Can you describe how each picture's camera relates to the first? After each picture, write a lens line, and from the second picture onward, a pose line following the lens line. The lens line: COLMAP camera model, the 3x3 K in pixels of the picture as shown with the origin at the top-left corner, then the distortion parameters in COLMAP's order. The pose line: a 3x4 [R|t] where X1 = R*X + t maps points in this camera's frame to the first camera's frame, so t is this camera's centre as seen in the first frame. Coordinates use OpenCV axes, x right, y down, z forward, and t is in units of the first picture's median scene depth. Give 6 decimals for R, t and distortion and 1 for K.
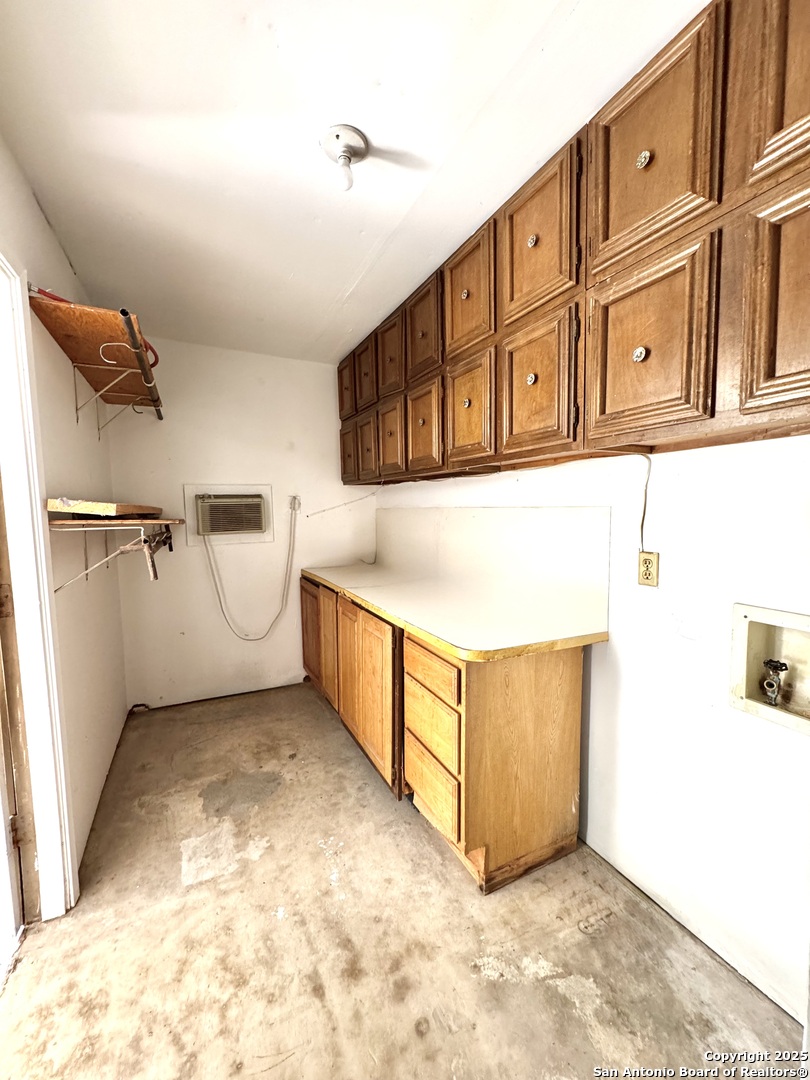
lens RADIAL K [[429.9, 0, 404.3], [0, 429.9, 538.0], [0, 0, 1]] dist [-0.001690, 0.000052]
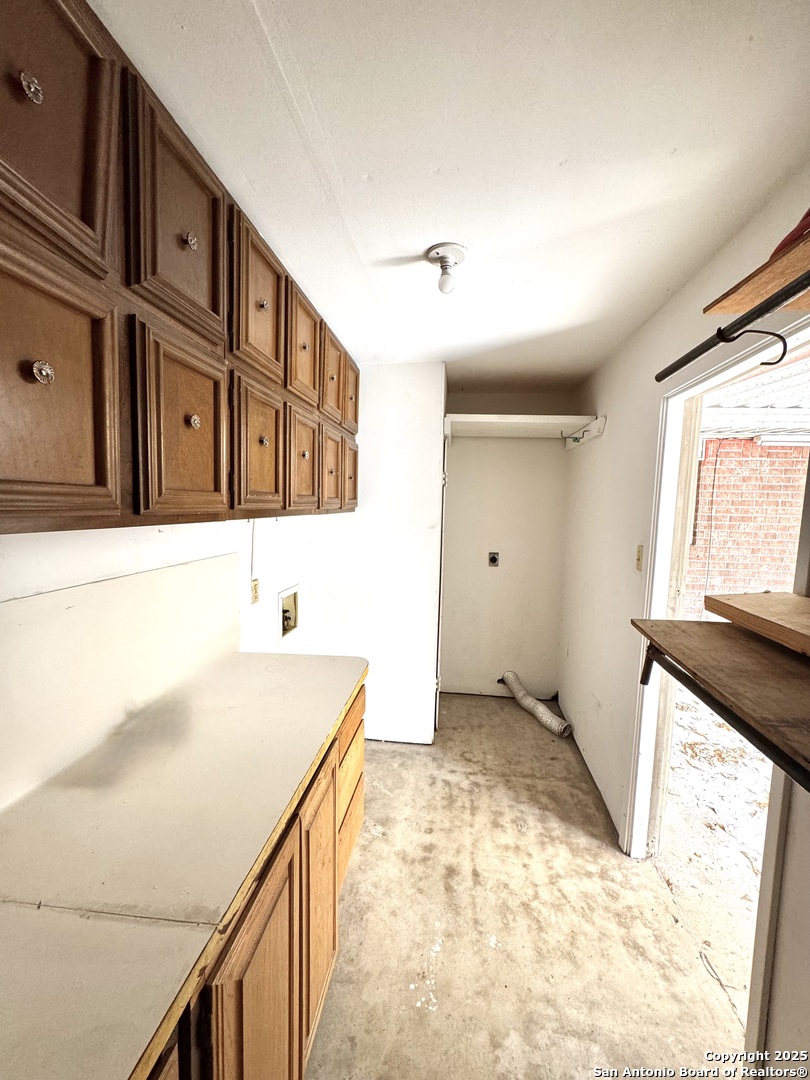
lens RADIAL K [[429.9, 0, 409.0], [0, 429.9, 539.0], [0, 0, 1]] dist [-0.001690, 0.000052]
pose [[-0.835878, -0.057562, 0.545889, -0.705389], [0.022769, 0.989995, 0.139256, -0.317789], [-0.548443, 0.128831, -0.826204, 2.058550]]
